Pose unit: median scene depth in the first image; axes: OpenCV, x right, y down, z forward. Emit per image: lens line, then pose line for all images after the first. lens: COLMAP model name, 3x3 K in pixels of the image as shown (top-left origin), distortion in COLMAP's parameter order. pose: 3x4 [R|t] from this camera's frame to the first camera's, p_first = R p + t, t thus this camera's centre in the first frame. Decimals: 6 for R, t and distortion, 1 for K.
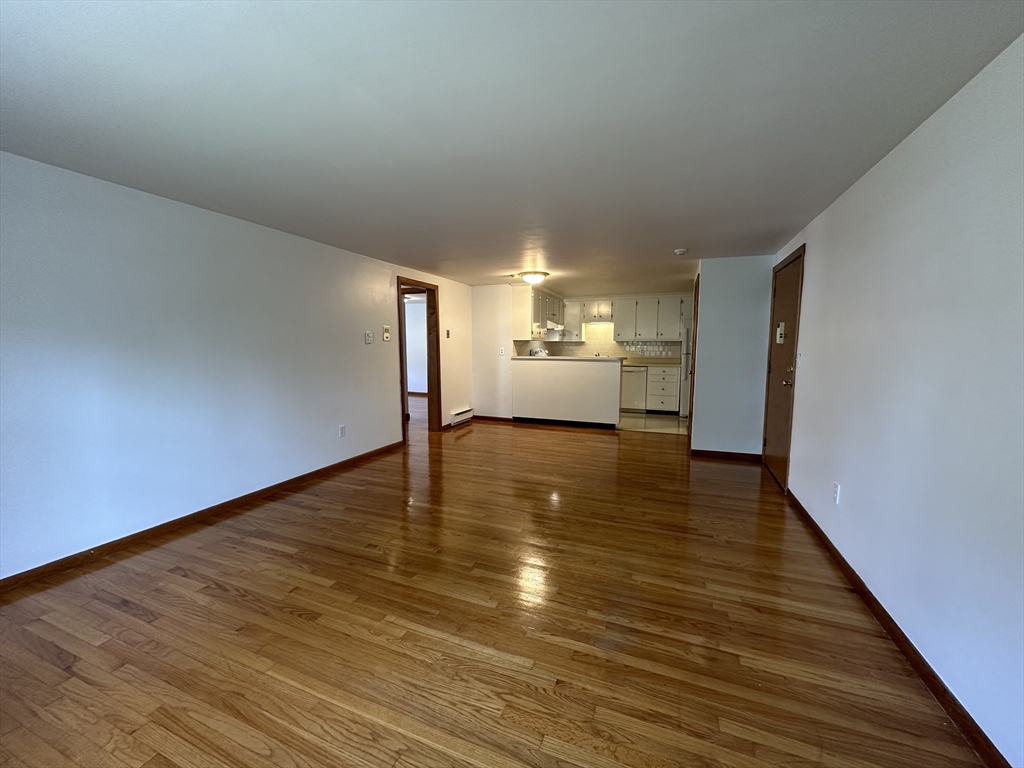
lens RADIAL K [[406.3, 0, 511.3], [0, 406.3, 383.0], [0, 0, 1]] dist [-0.001976, -0.000321]
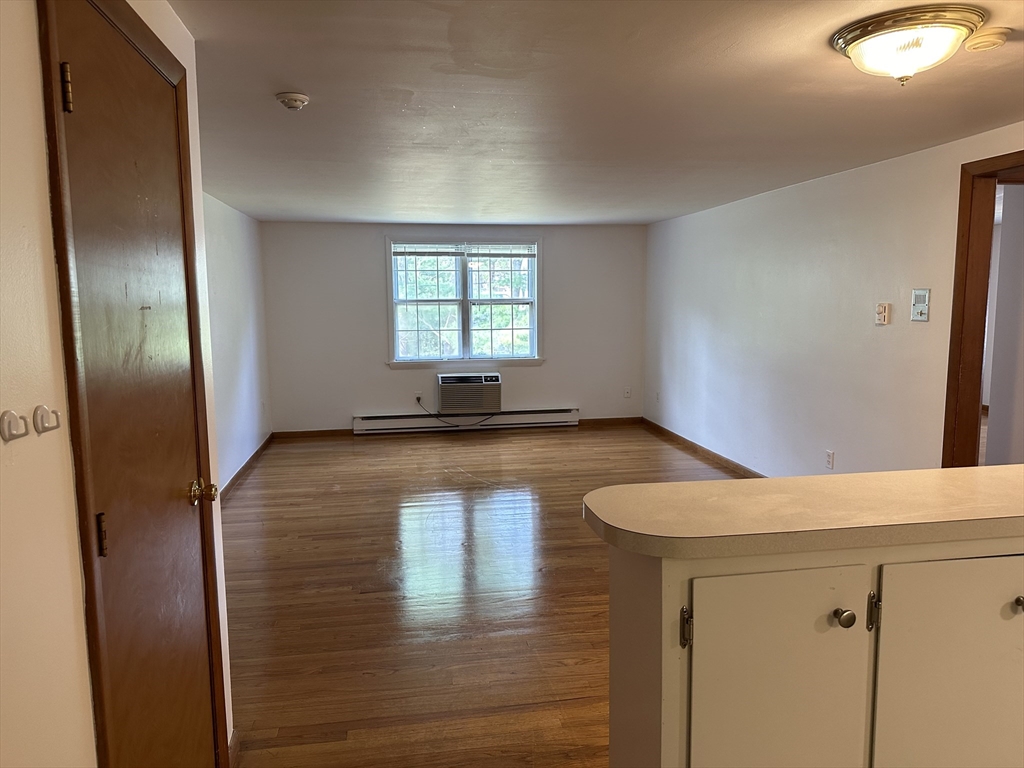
lens RADIAL K [[714.6, 0, 520.8], [0, 714.6, 382.4], [0, 0, 1]] dist [0.055600, -0.065317]
pose [[-0.847052, 0.072025, -0.526608, 0.880971], [-0.044010, 0.977870, 0.204534, -0.314507], [0.529685, 0.196427, -0.825136, 2.484583]]
